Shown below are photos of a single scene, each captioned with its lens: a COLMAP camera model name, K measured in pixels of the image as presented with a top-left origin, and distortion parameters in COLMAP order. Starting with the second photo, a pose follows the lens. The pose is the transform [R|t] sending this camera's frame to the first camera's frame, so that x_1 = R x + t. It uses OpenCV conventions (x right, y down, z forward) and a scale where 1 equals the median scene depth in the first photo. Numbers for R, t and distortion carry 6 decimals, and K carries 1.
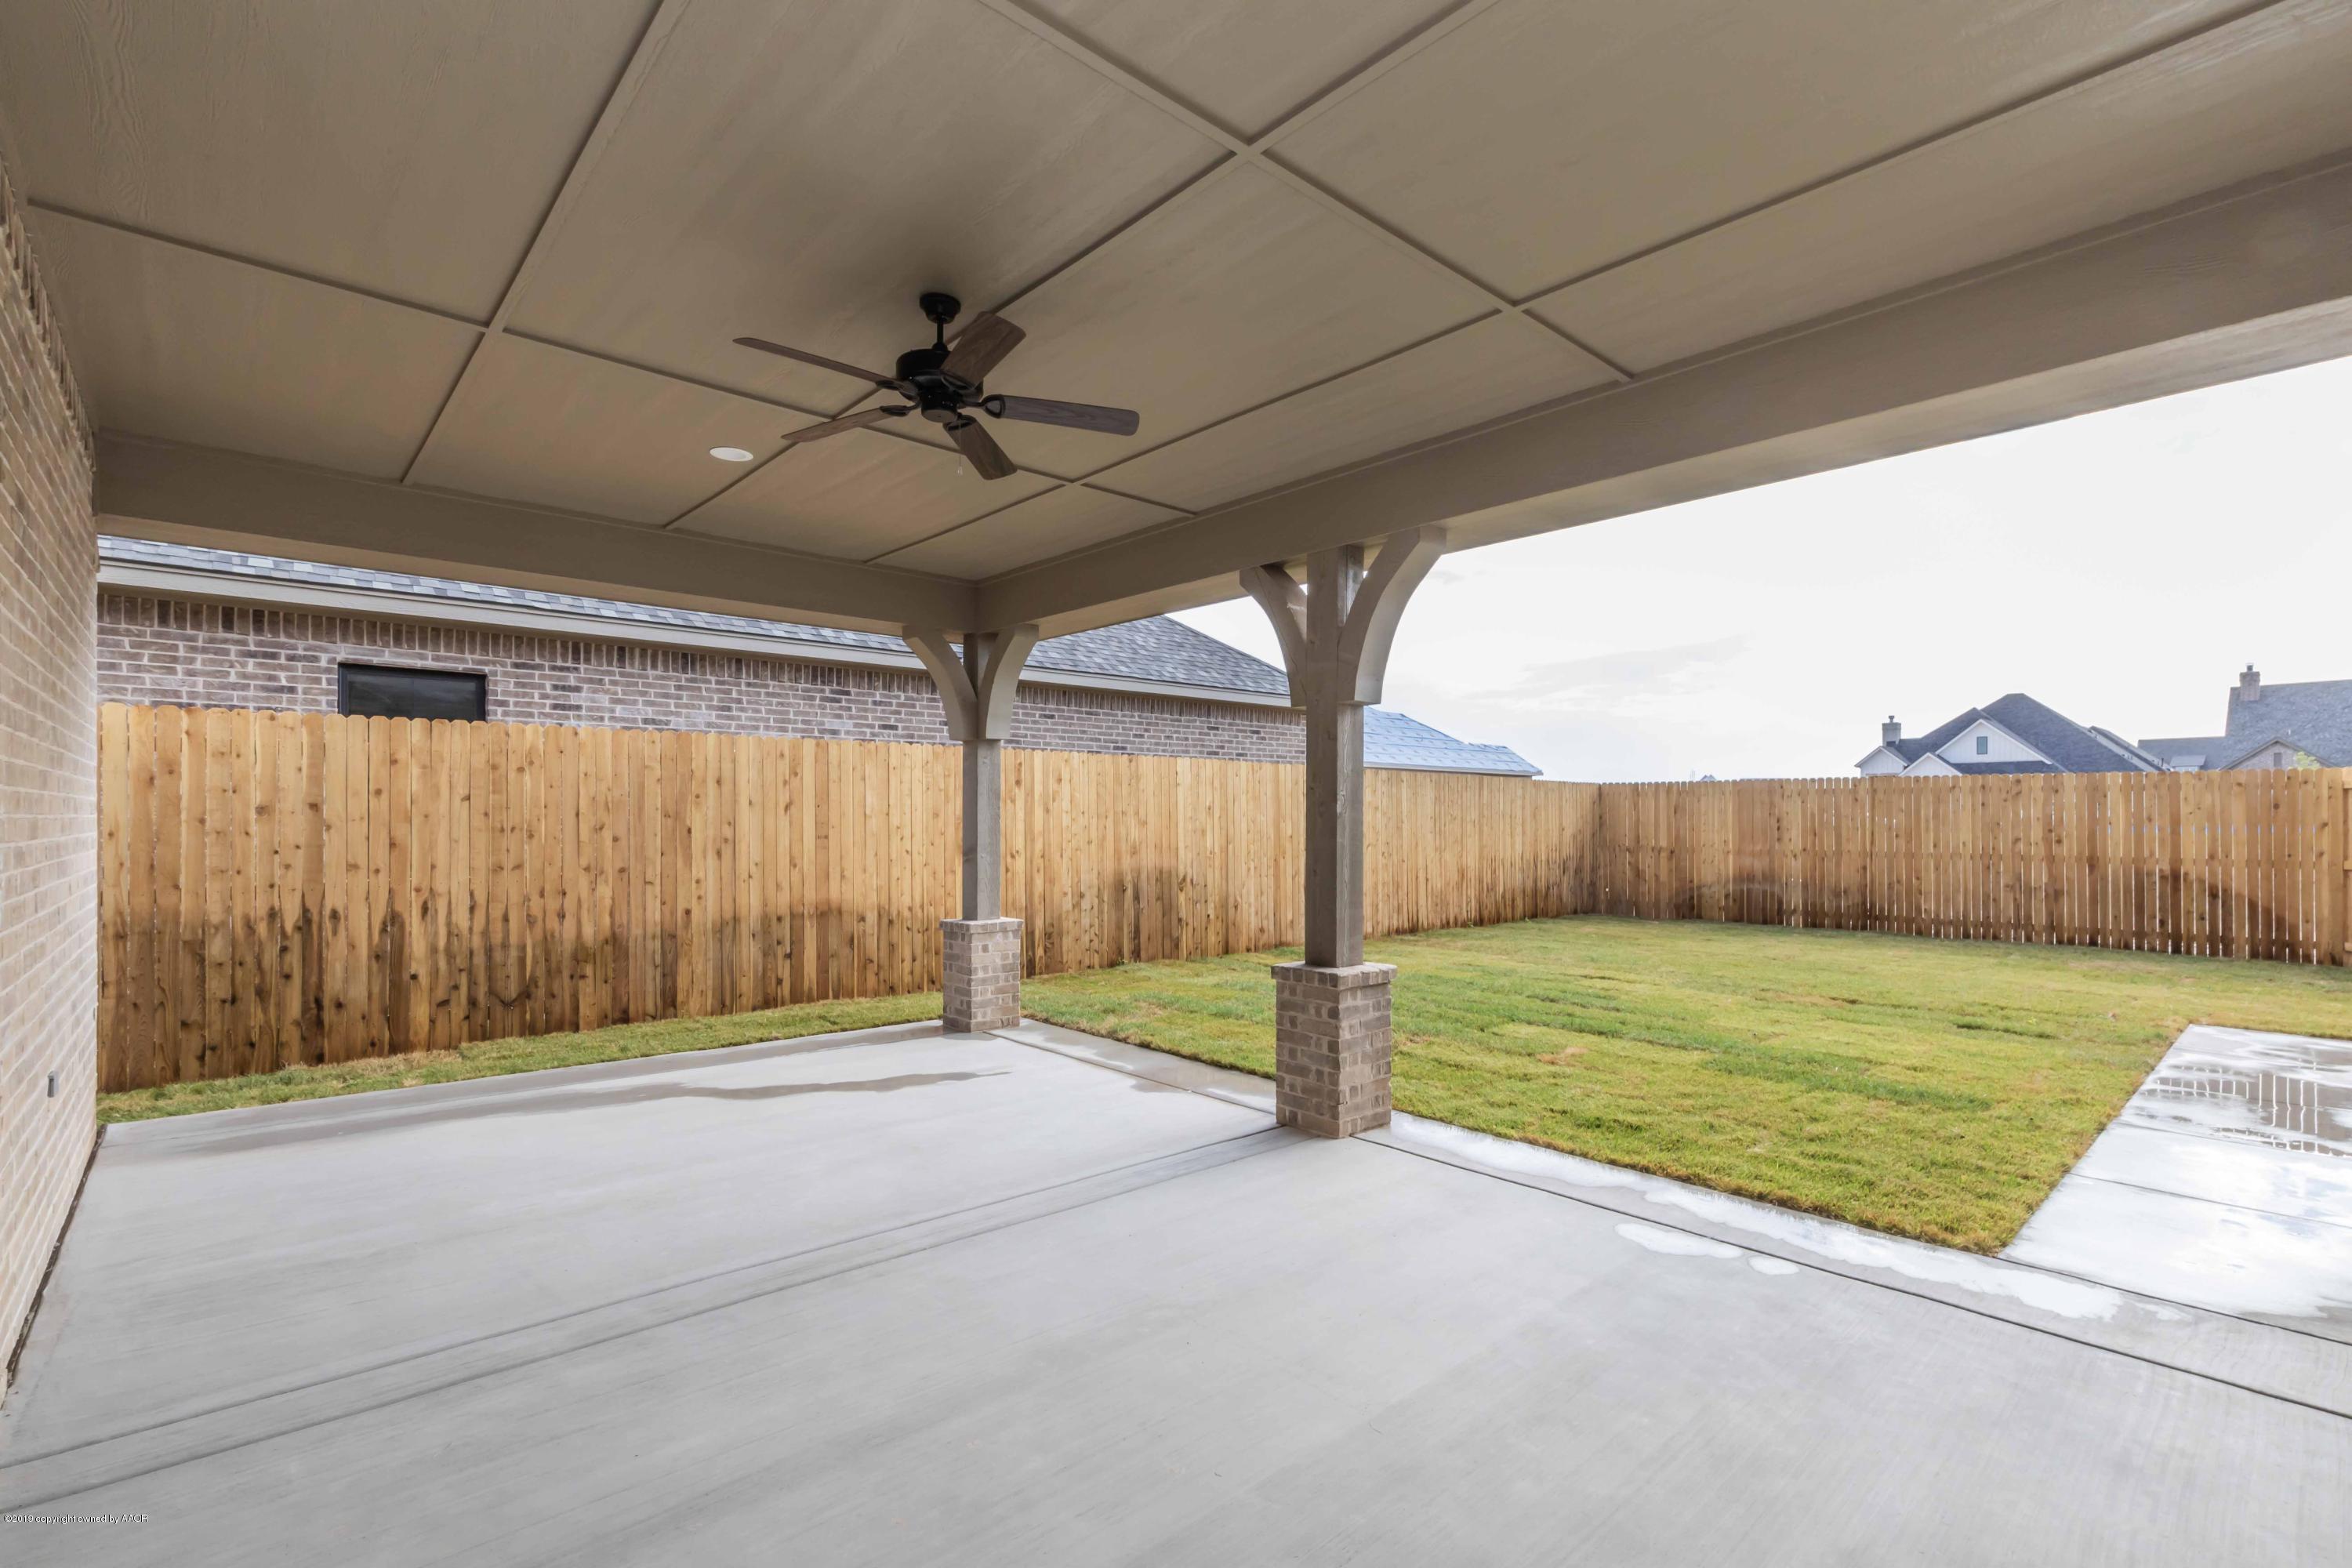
lens RADIAL K [[1075.7, 0, 1182.7], [0, 1075.7, 825.8], [0, 0, 1]] dist [-0.000095, 0.000886]
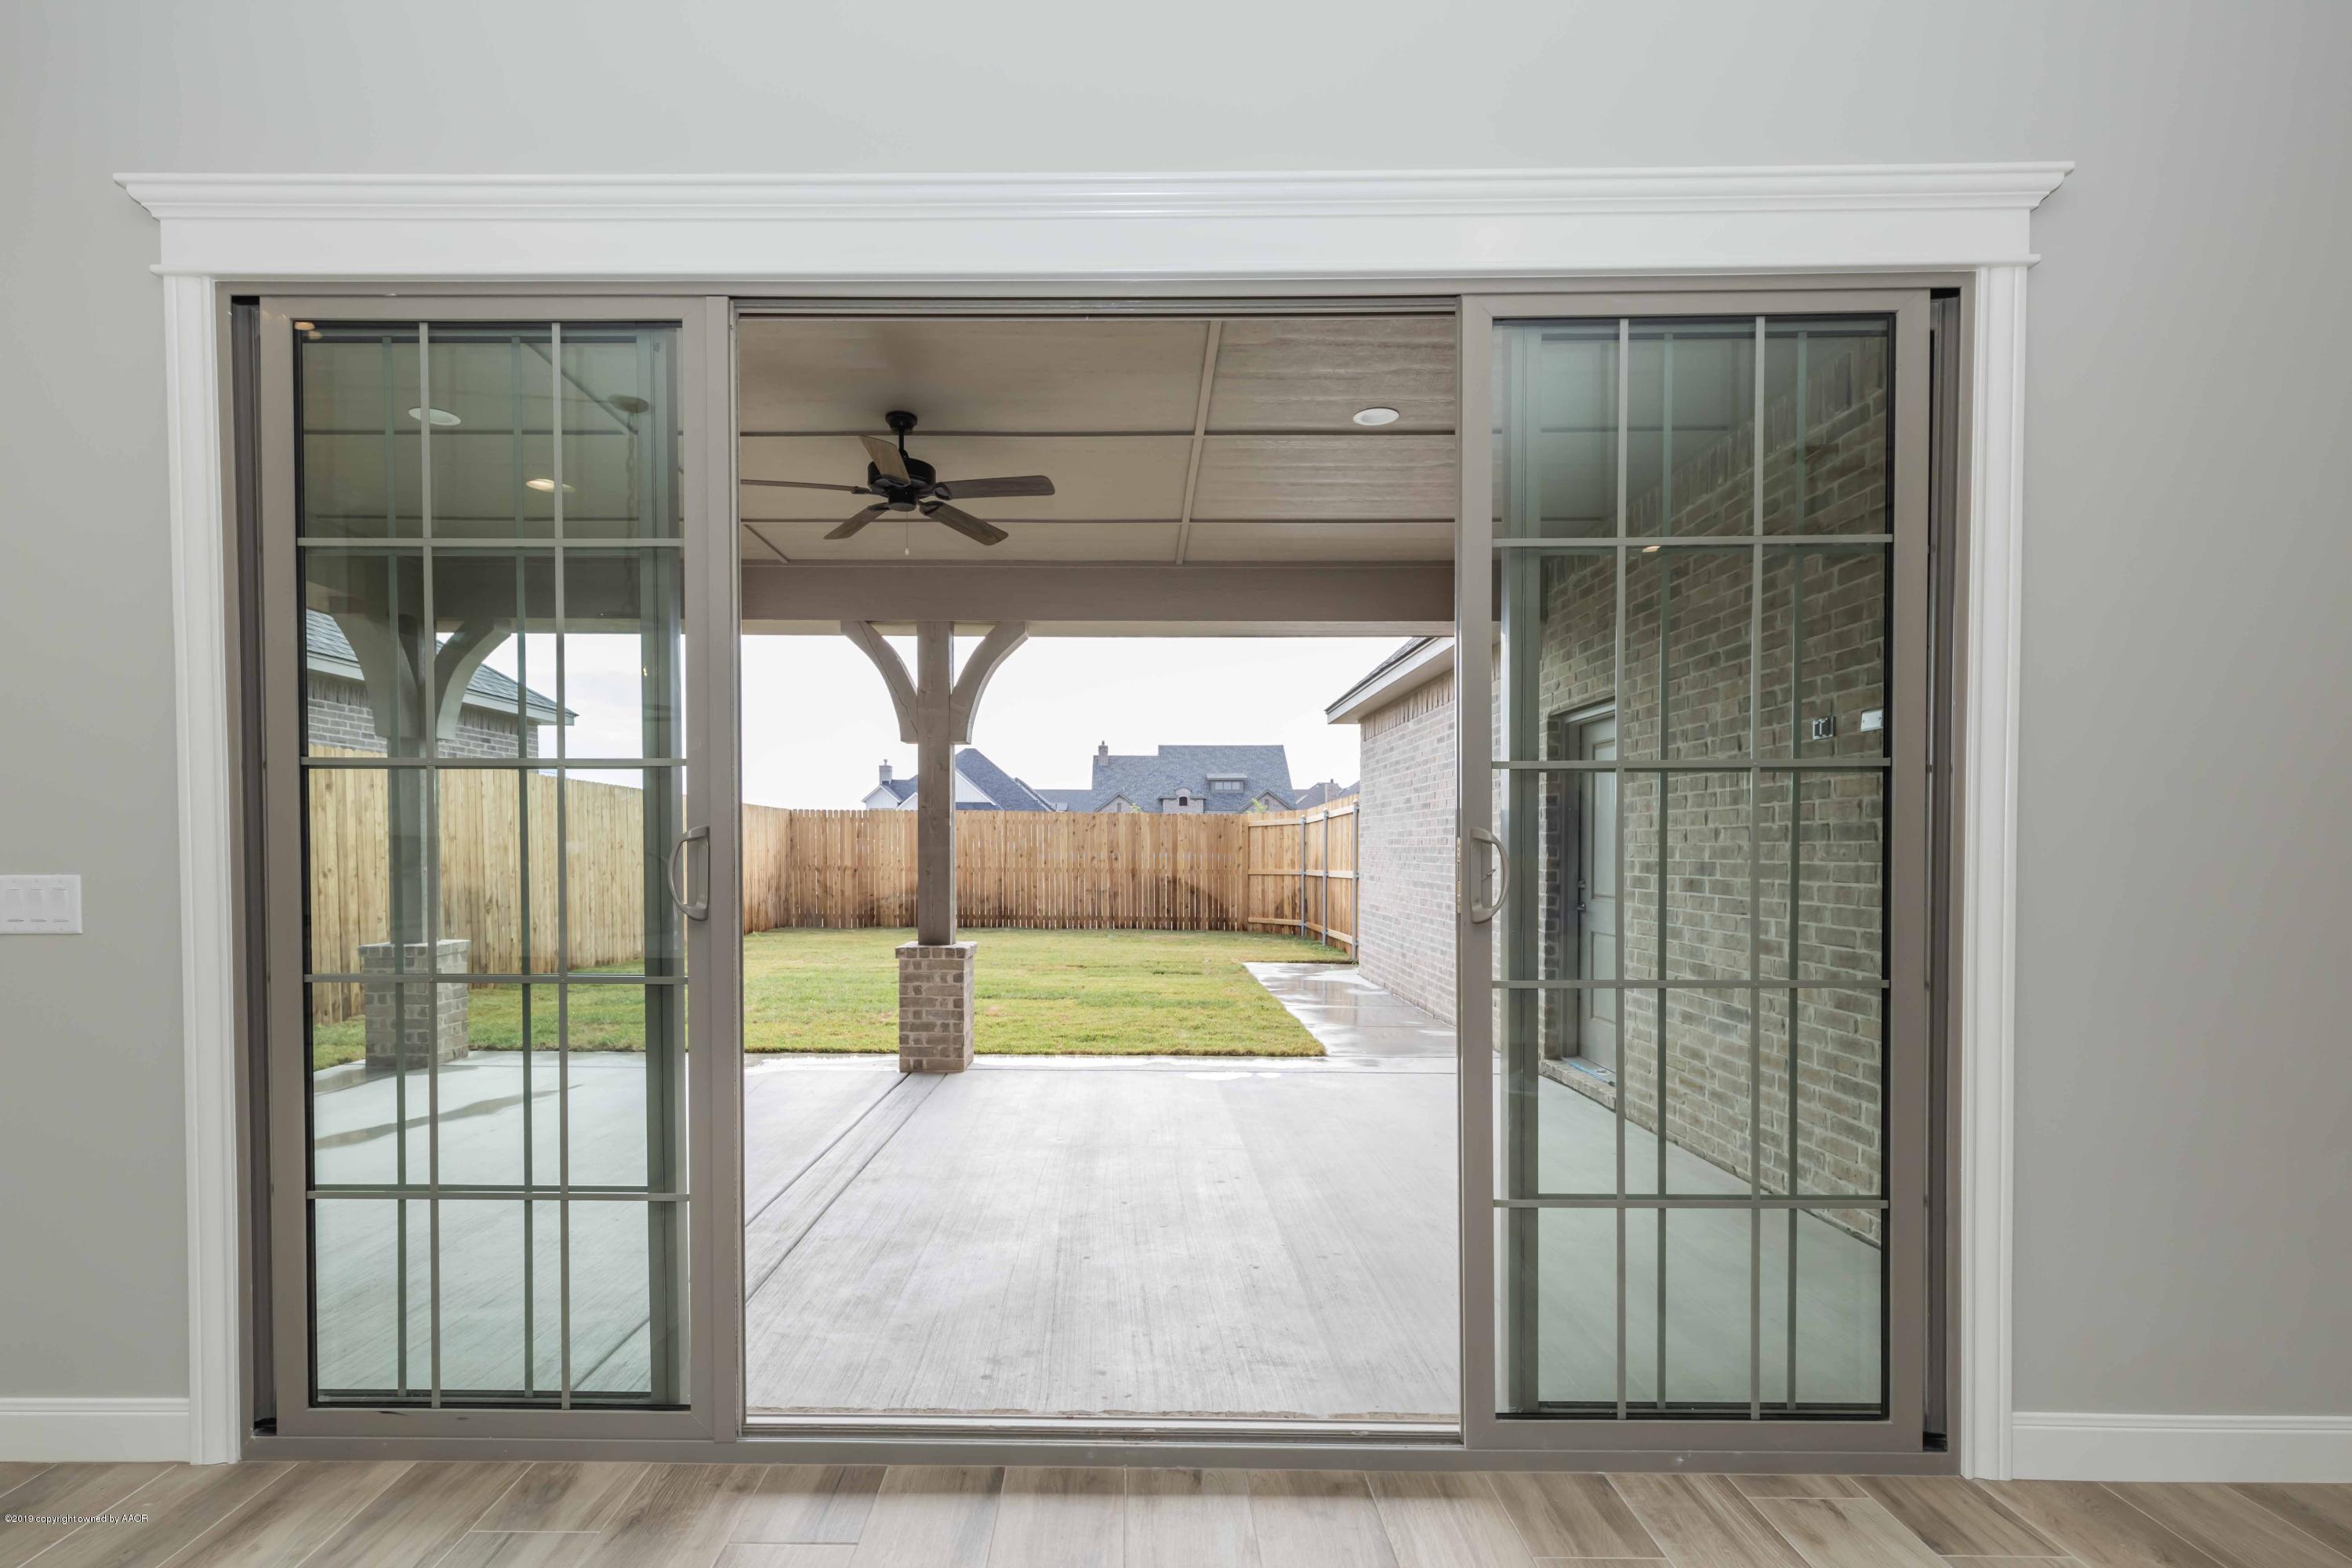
lens RADIAL K [[1086.9, 0, 1136.6], [0, 1086.9, 876.1], [0, 0, 1]] dist [0.000047, -0.000405]
pose [[0.674342, -0.013366, 0.738298, -0.289938], [-0.001801, 0.999803, 0.019745, 0.009264], [-0.738417, -0.014644, 0.674186, -0.025082]]
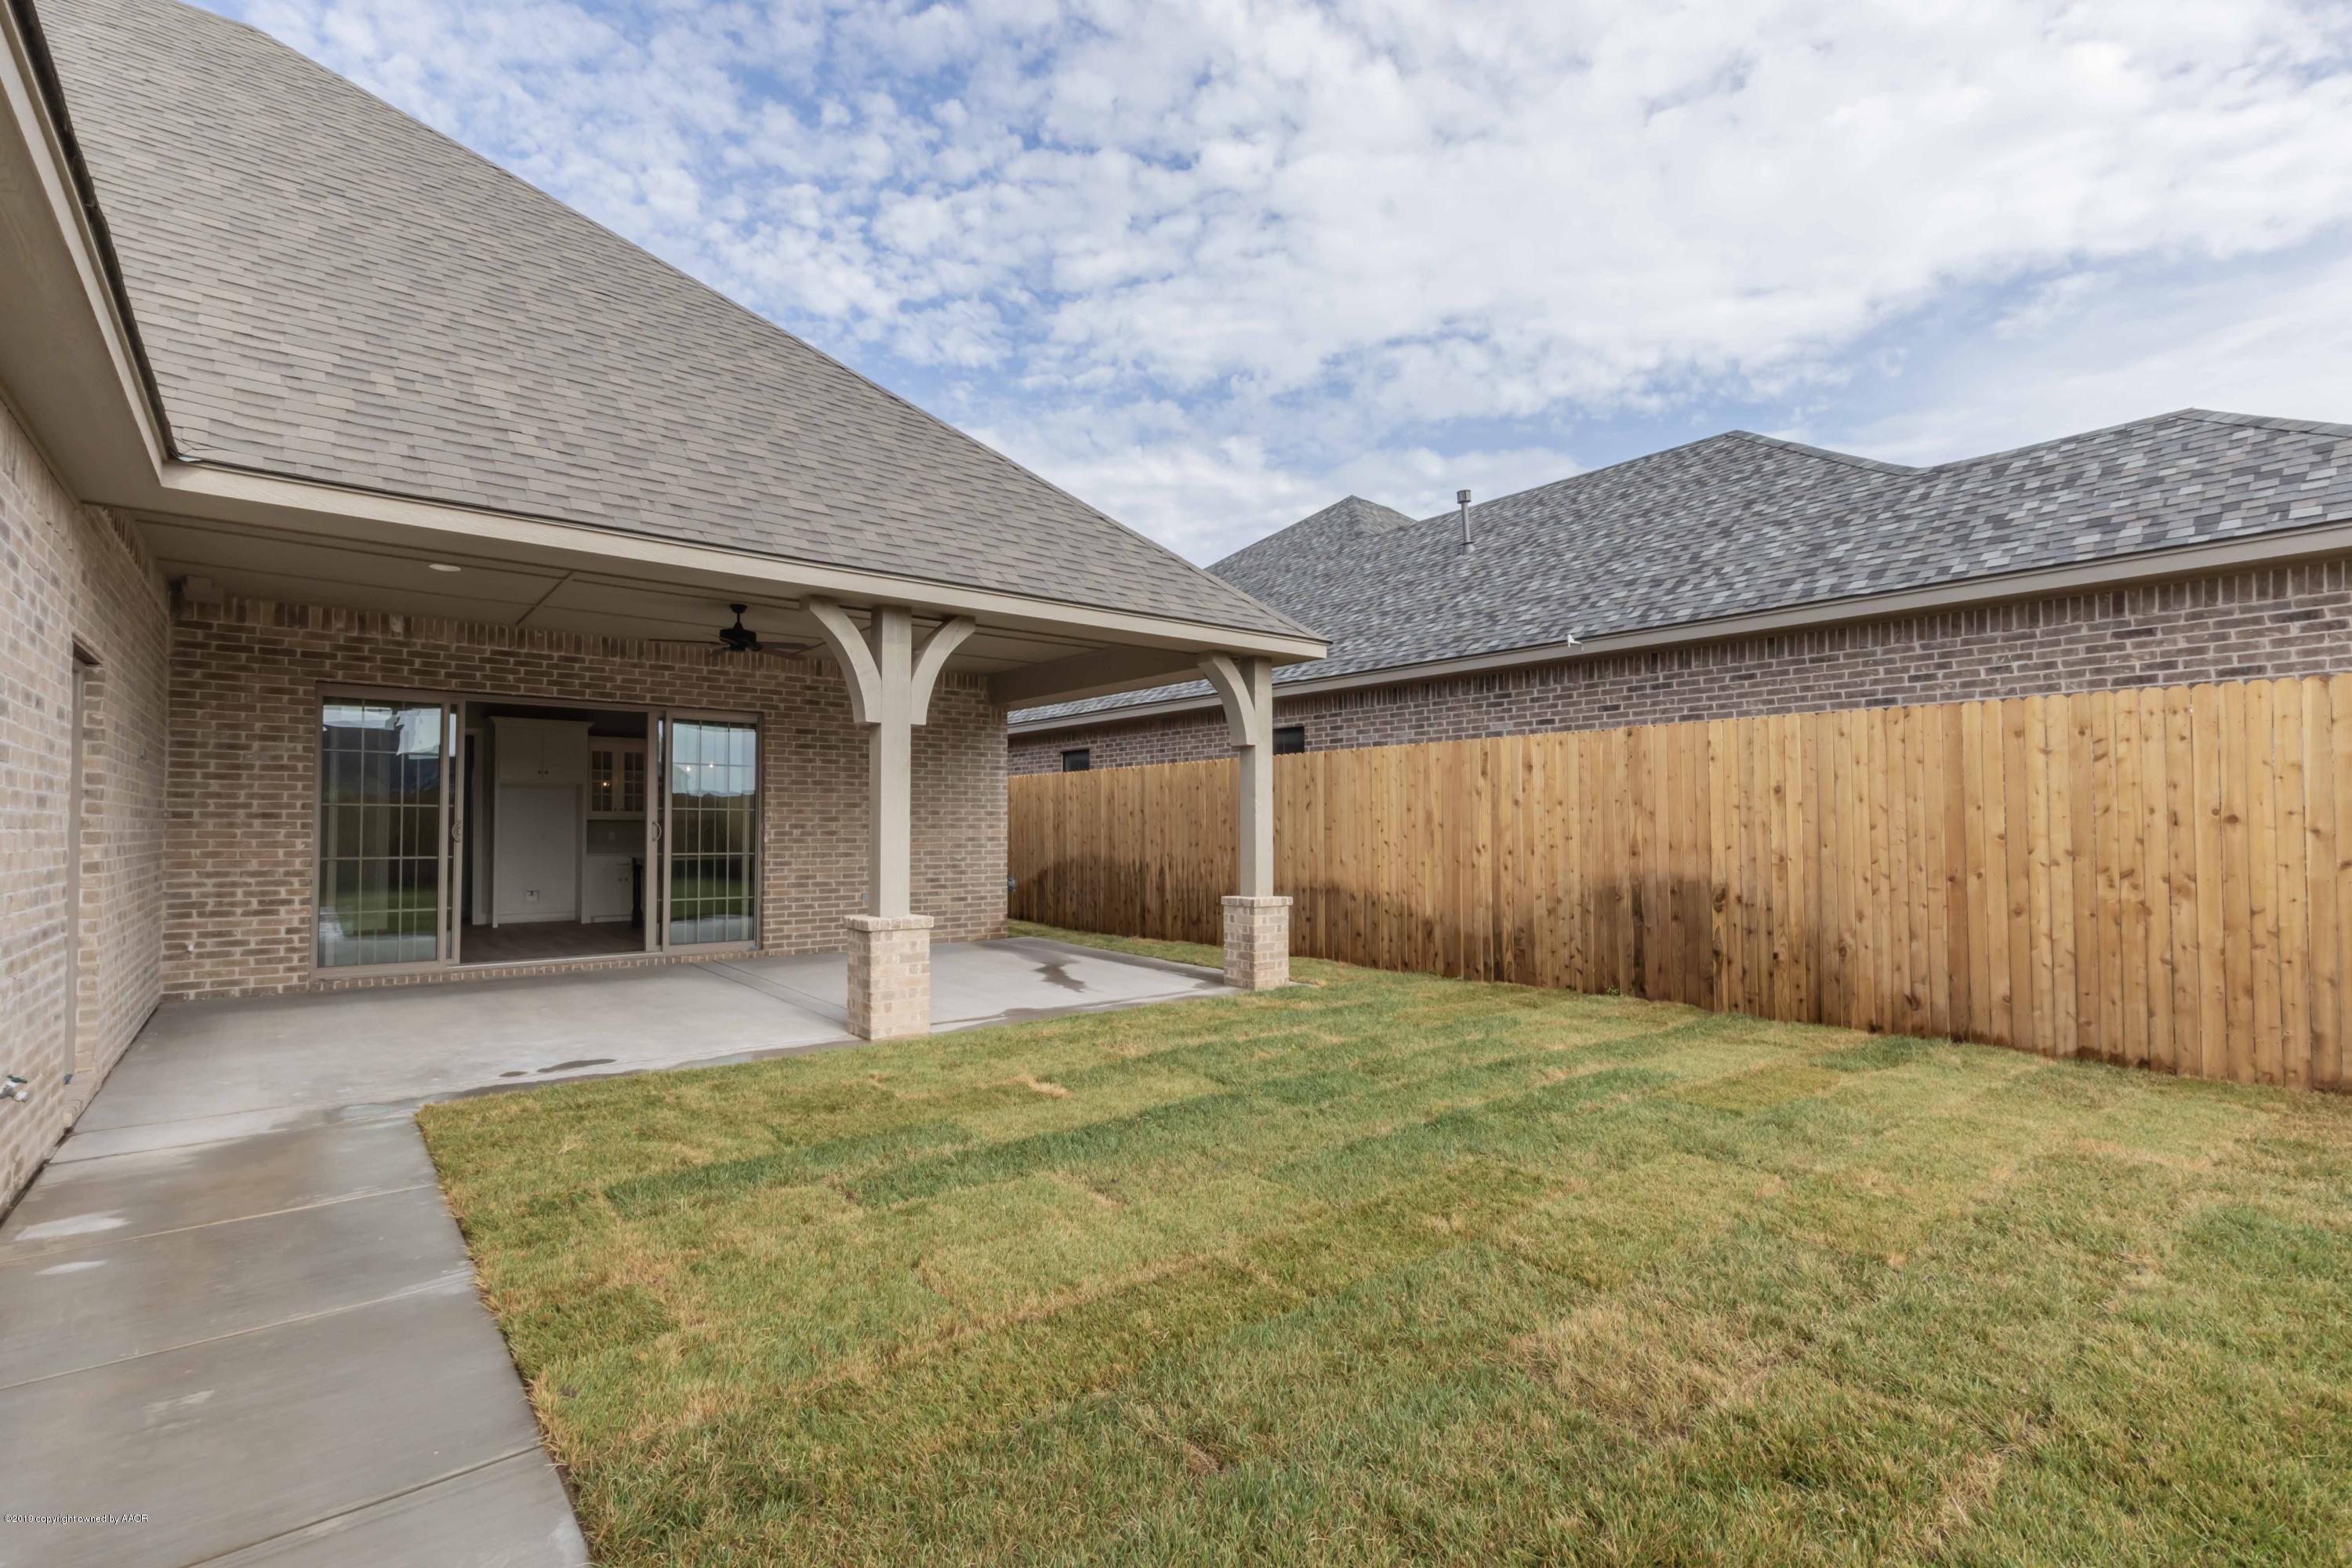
lens RADIAL K [[1095.1, 0, 1176.0], [0, 1095.1, 784.0], [0, 0, 1]] dist [-0.028237, -0.000015]
pose [[-0.085157, -0.039988, -0.995565, 0.682367], [-0.002642, 0.999200, -0.039908, 0.006663], [0.996364, -0.000768, -0.085195, 0.664529]]
